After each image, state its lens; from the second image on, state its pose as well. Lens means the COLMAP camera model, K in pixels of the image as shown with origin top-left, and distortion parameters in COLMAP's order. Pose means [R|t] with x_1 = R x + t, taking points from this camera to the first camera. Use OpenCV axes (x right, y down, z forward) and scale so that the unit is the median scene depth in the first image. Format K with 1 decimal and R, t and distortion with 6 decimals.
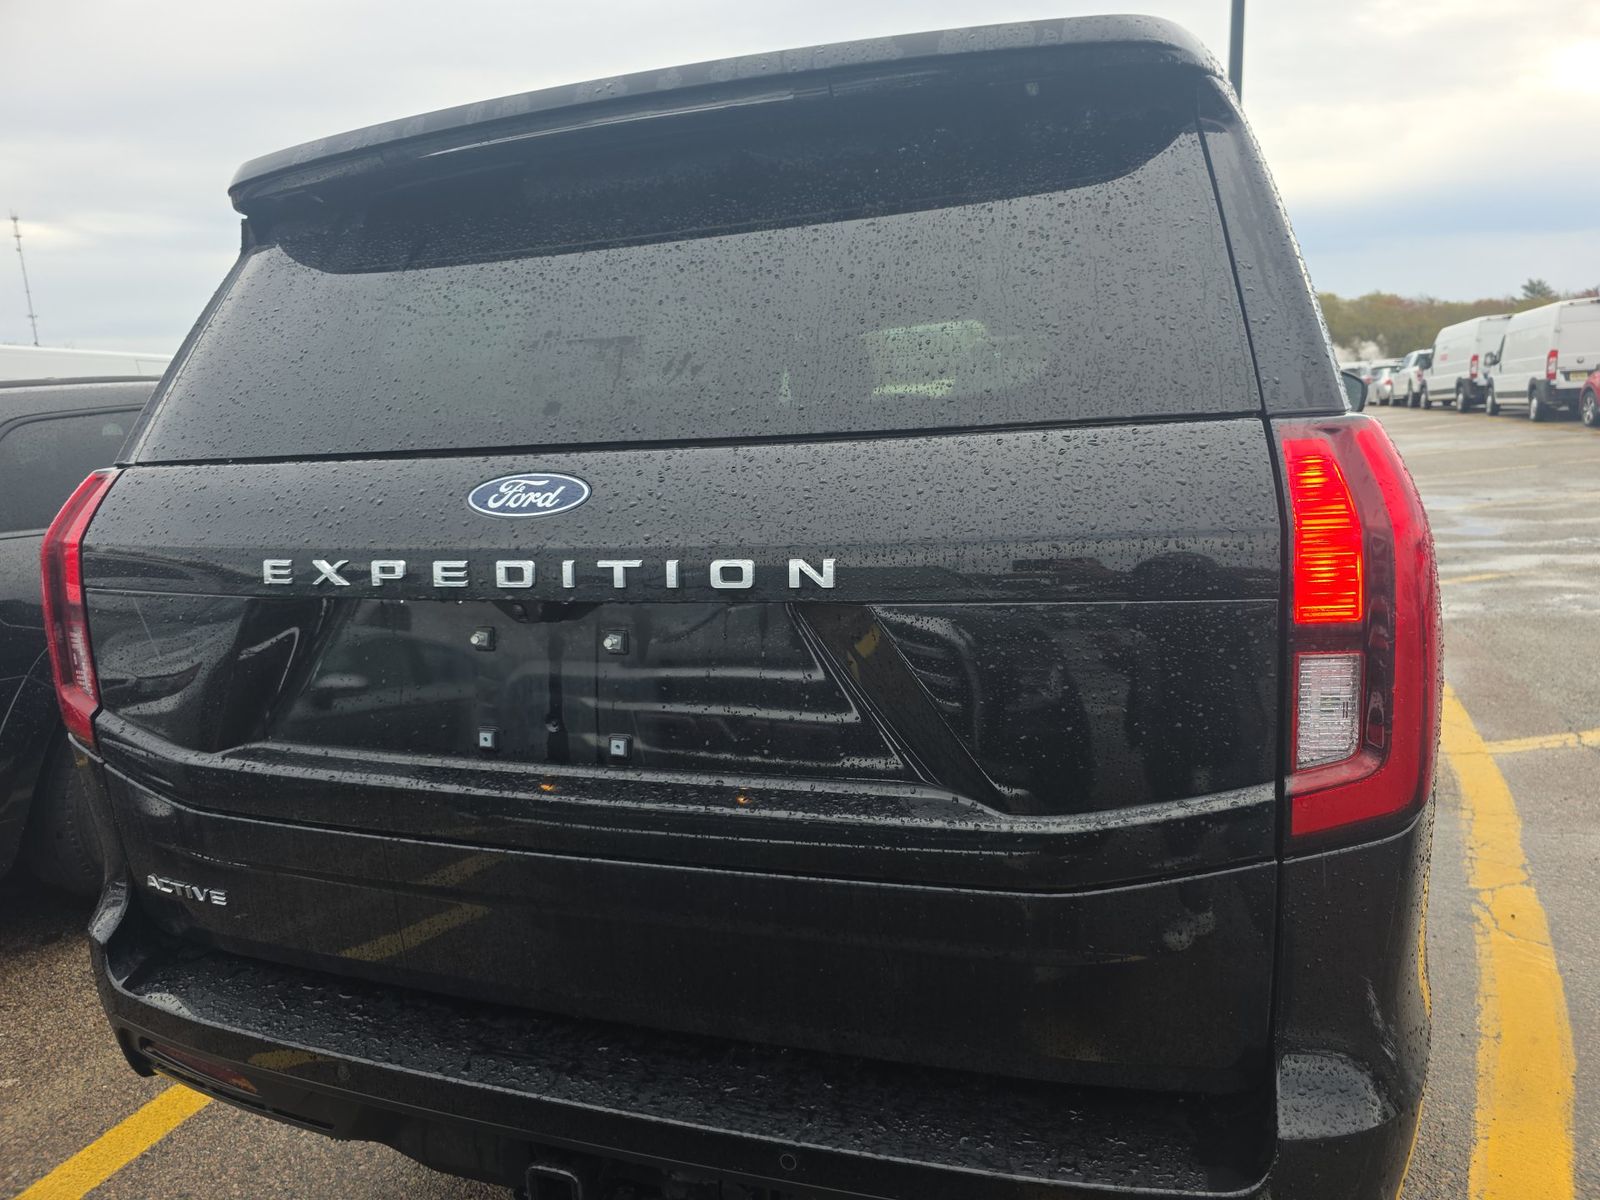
lens RADIAL K [[1069.1, 0, 810.9], [0, 1069.1, 610.3], [0, 0, 1]] dist [0.031974, -0.024725]
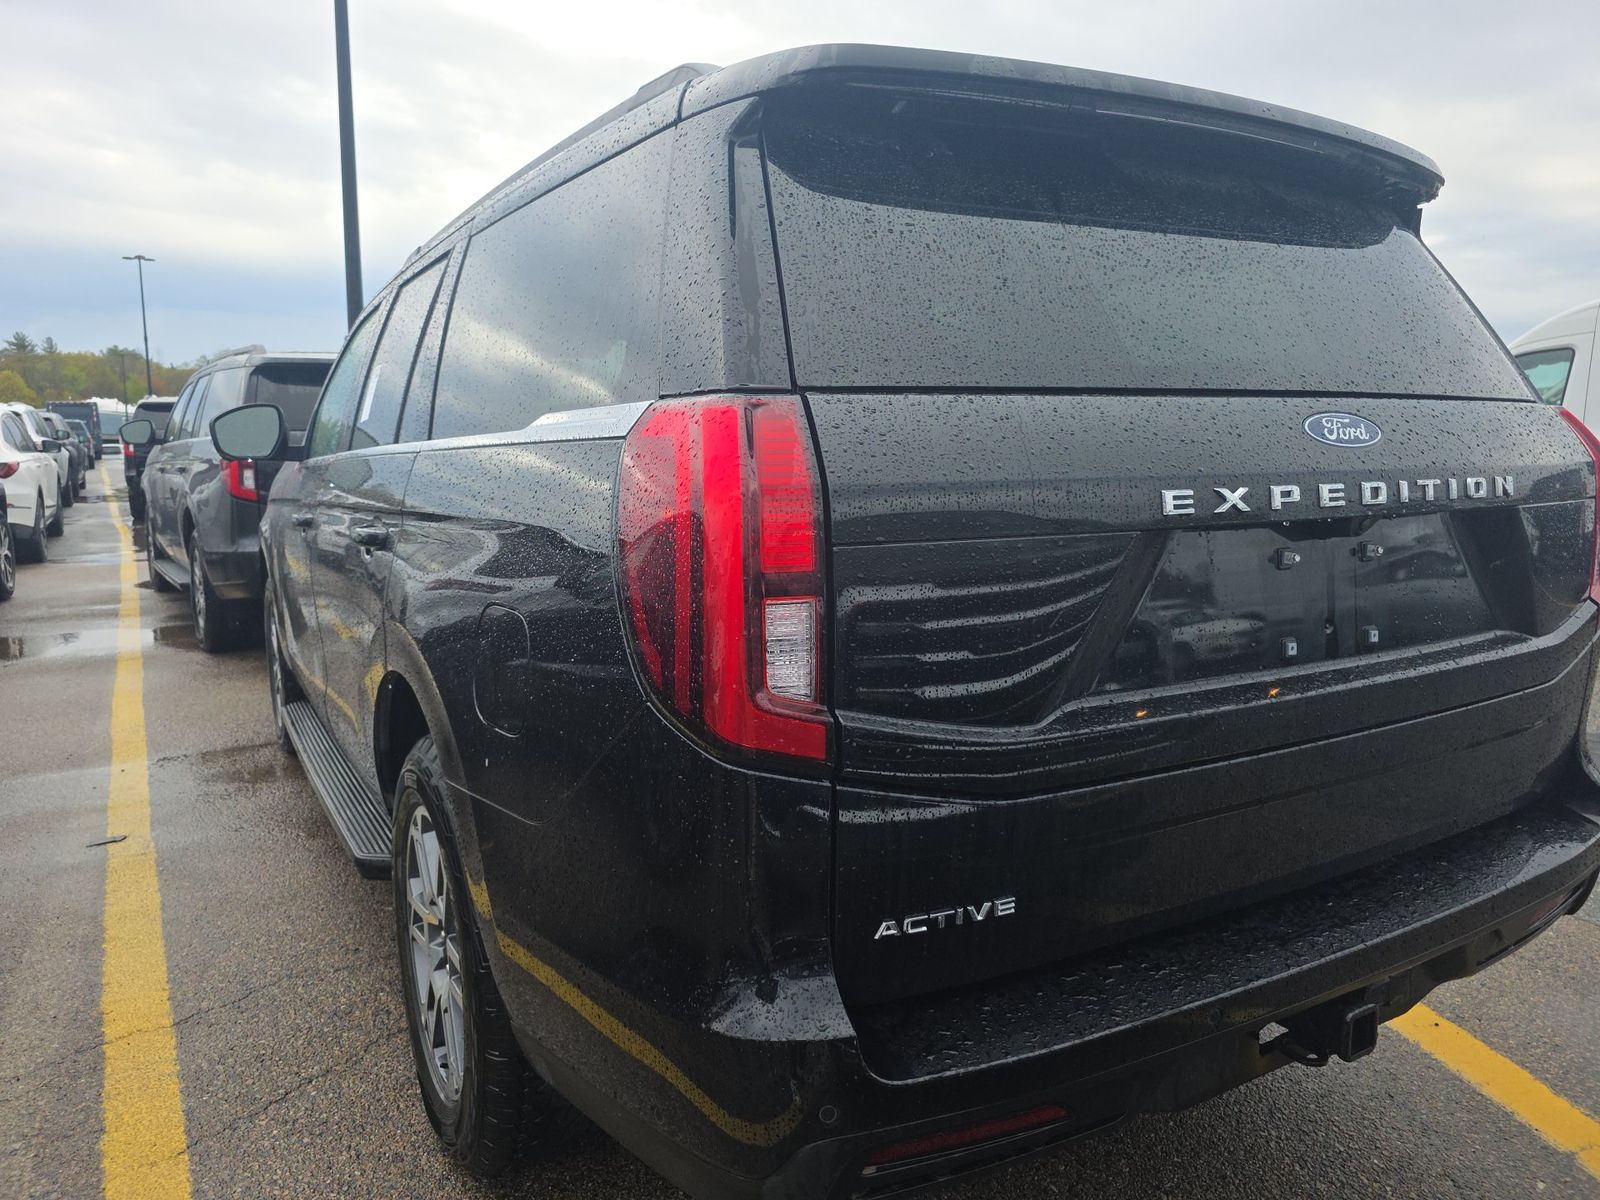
lens RADIAL K [[1069.1, 0, 820.7], [0, 1069.1, 556.8], [0, 0, 1]] dist [0.031974, -0.024725]
pose [[0.648115, -0.043528, 0.760297, -1.604181], [0.102362, 0.994285, -0.030334, 0.010698], [-0.754632, 0.097486, 0.648866, 0.690623]]
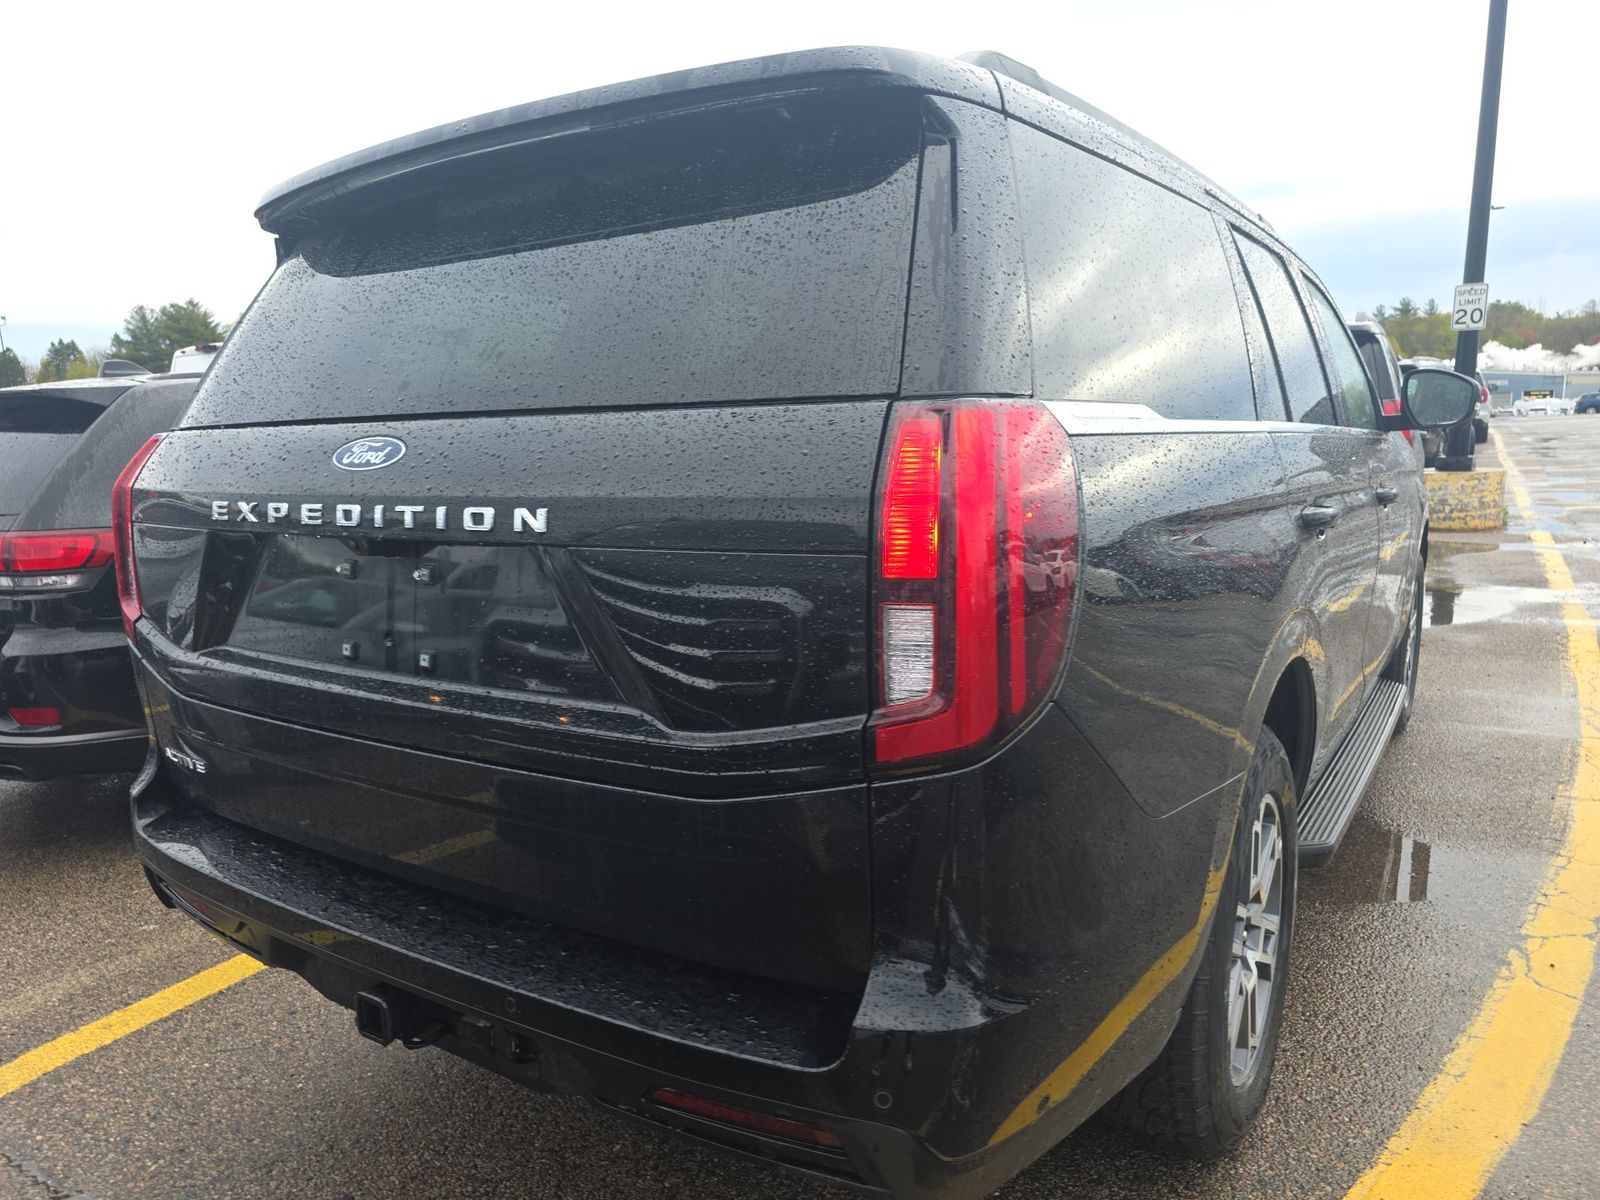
lens RADIAL K [[1069.1, 0, 790.2], [0, 1069.1, 603.1], [0, 0, 1]] dist [0.031974, -0.024725]
pose [[0.972083, 0.057301, -0.227532, 0.525593], [-0.058199, 0.998301, 0.002766, 0.035838], [0.227304, 0.010554, 0.973767, -0.115330]]
